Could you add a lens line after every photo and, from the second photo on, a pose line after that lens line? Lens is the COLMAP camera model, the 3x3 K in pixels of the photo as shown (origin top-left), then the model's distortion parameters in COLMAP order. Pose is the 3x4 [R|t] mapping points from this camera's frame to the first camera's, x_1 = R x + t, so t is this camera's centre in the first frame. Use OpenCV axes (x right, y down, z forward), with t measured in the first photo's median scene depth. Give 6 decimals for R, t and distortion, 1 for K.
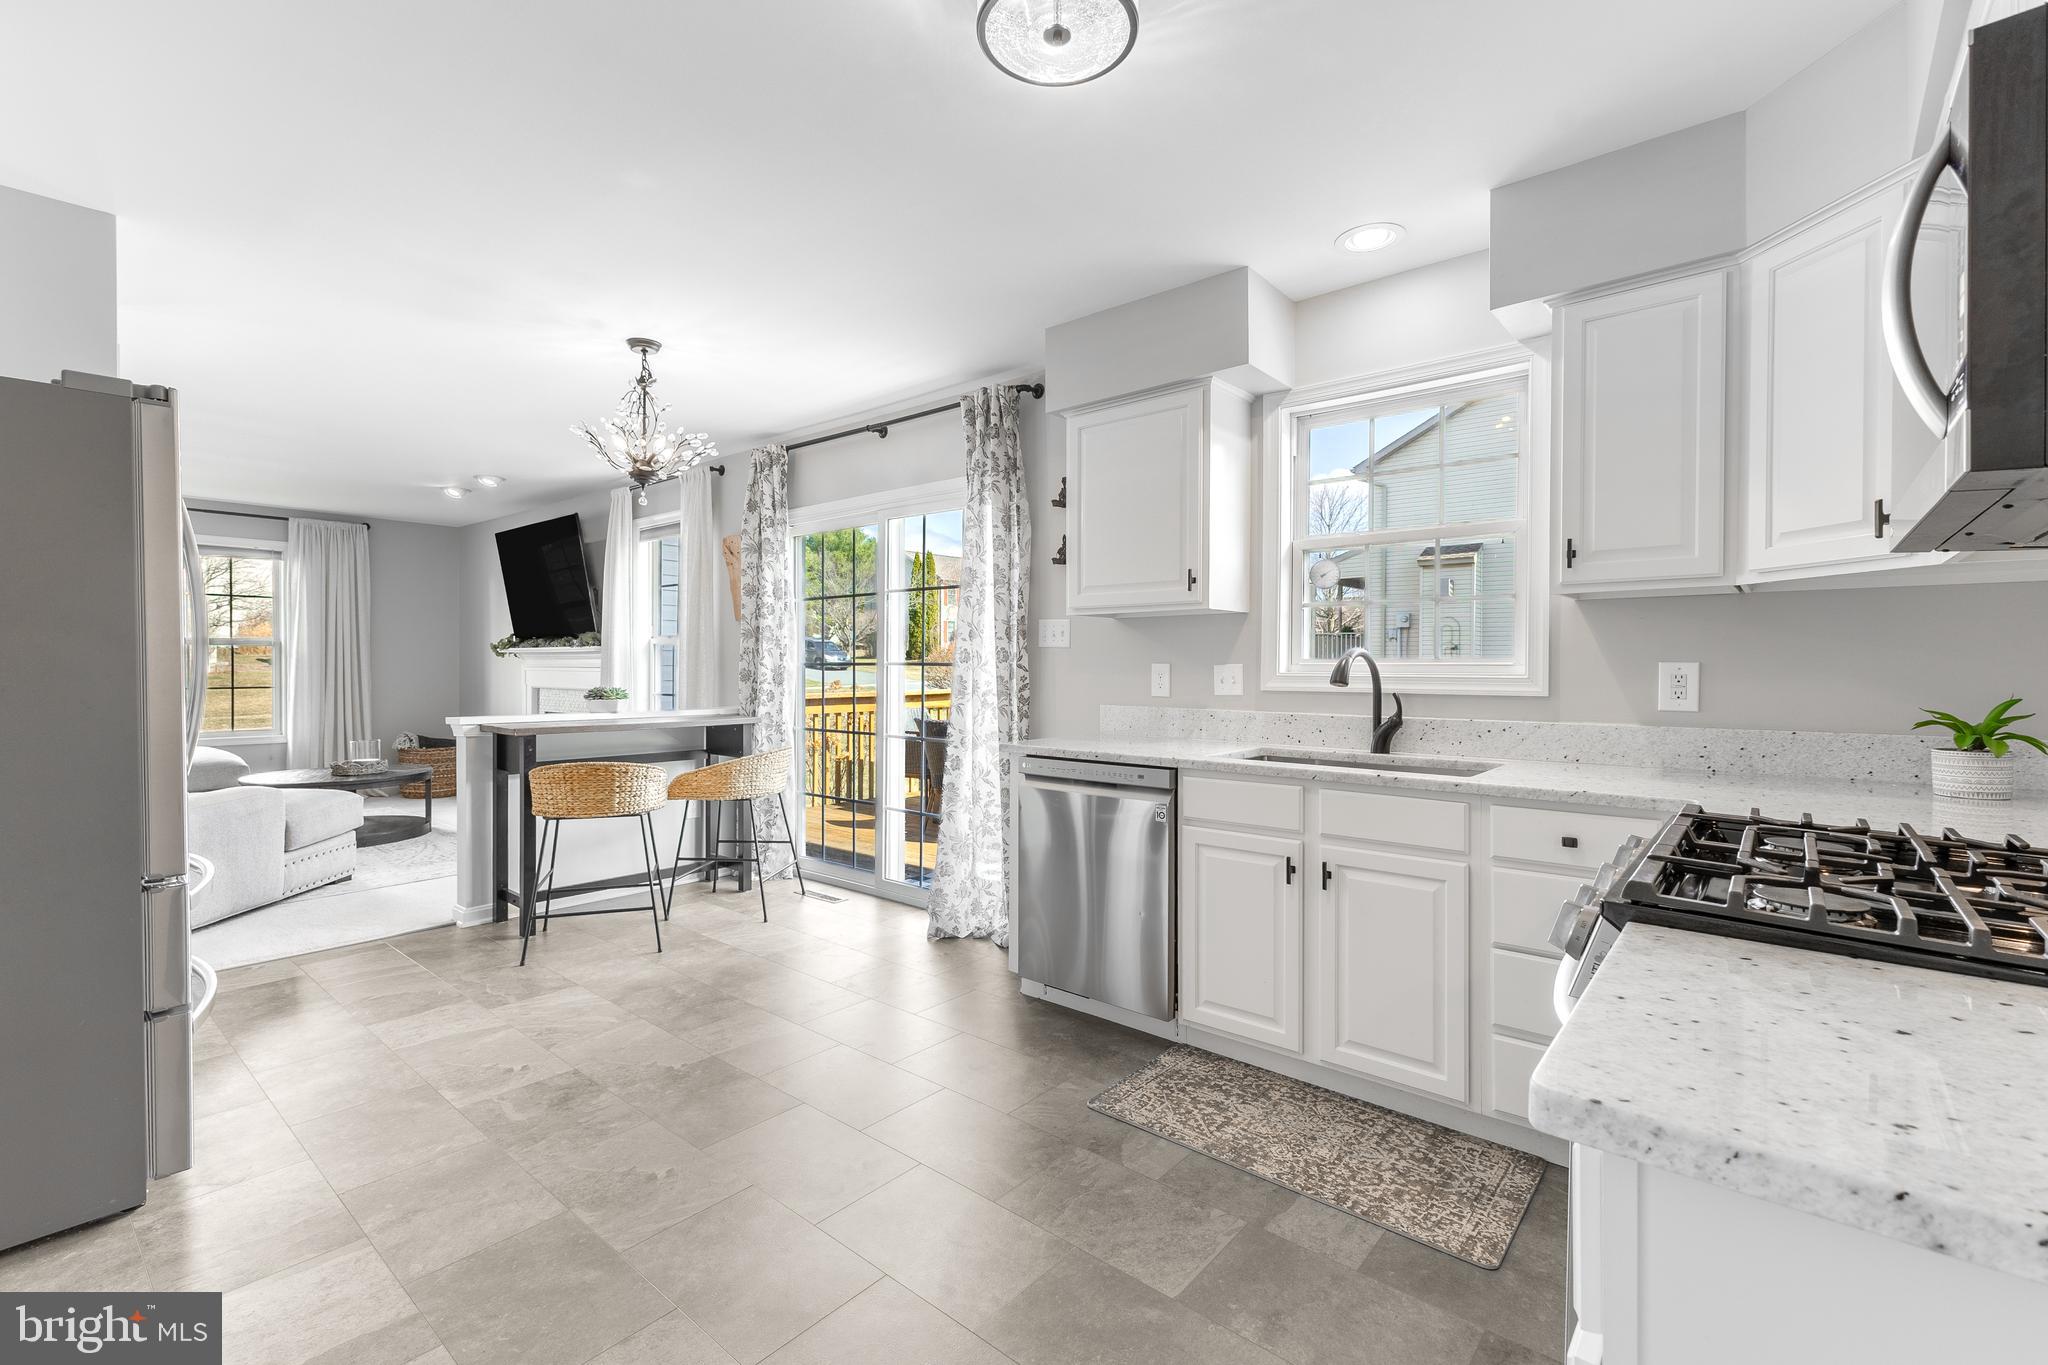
lens RADIAL K [[907.8, 0, 1016.8], [0, 907.8, 672.4], [0, 0, 1]] dist [0.005409, 0.000050]
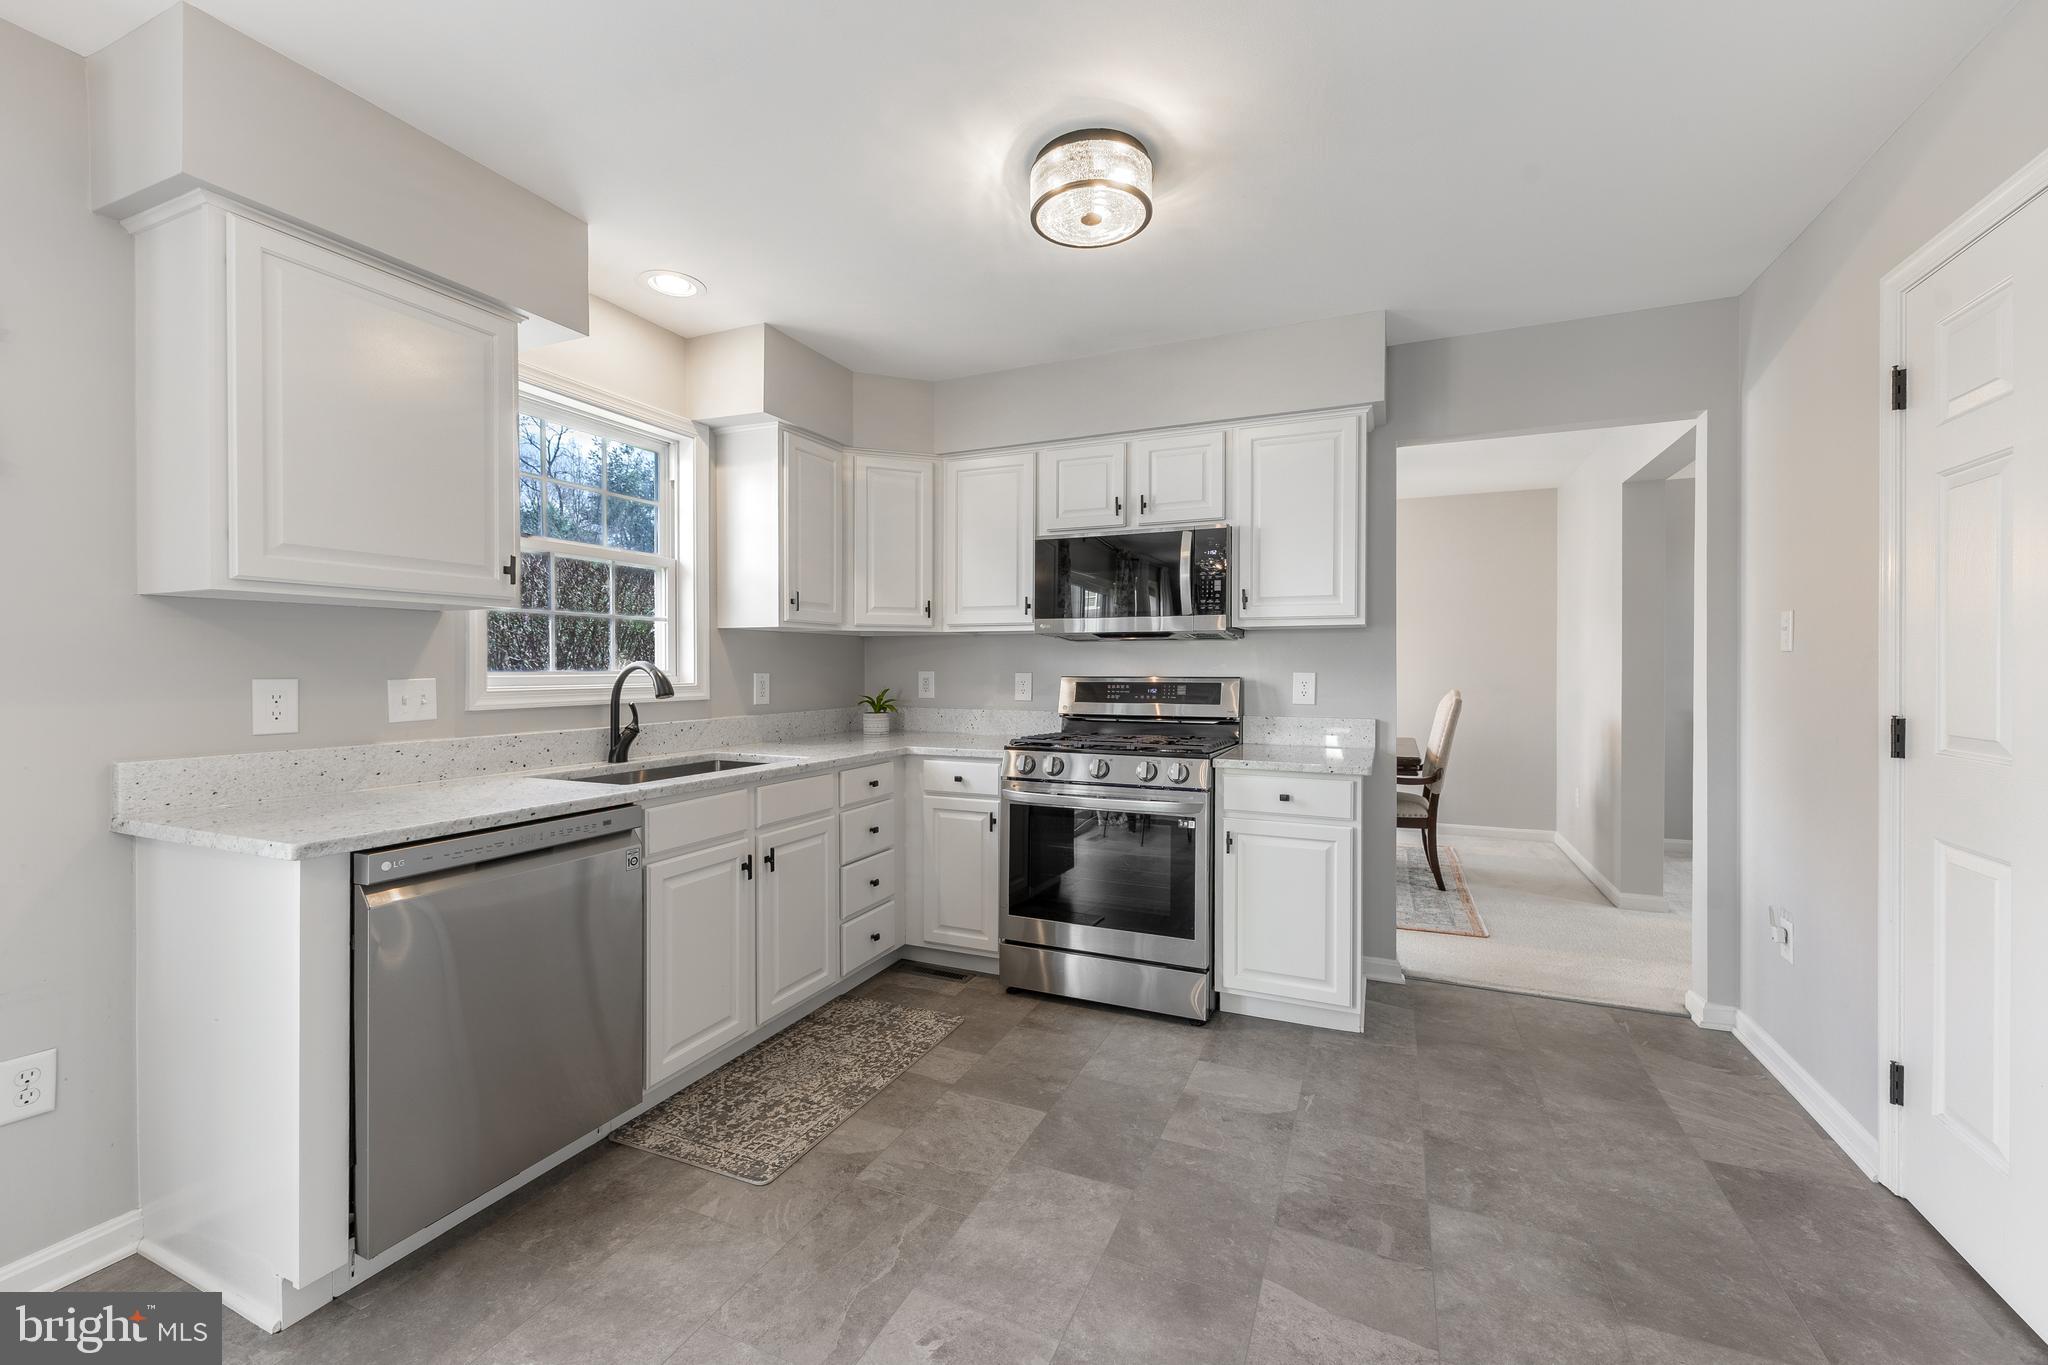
lens RADIAL K [[825.3, 0, 1013.7], [0, 825.3, 673.9], [0, 0, 1]] dist [-0.001440, -0.001726]
pose [[-0.294119, -0.008273, 0.955733, -0.866482], [0.008300, 0.999903, 0.011209, -0.024818], [-0.955733, 0.011230, -0.294021, 1.159882]]
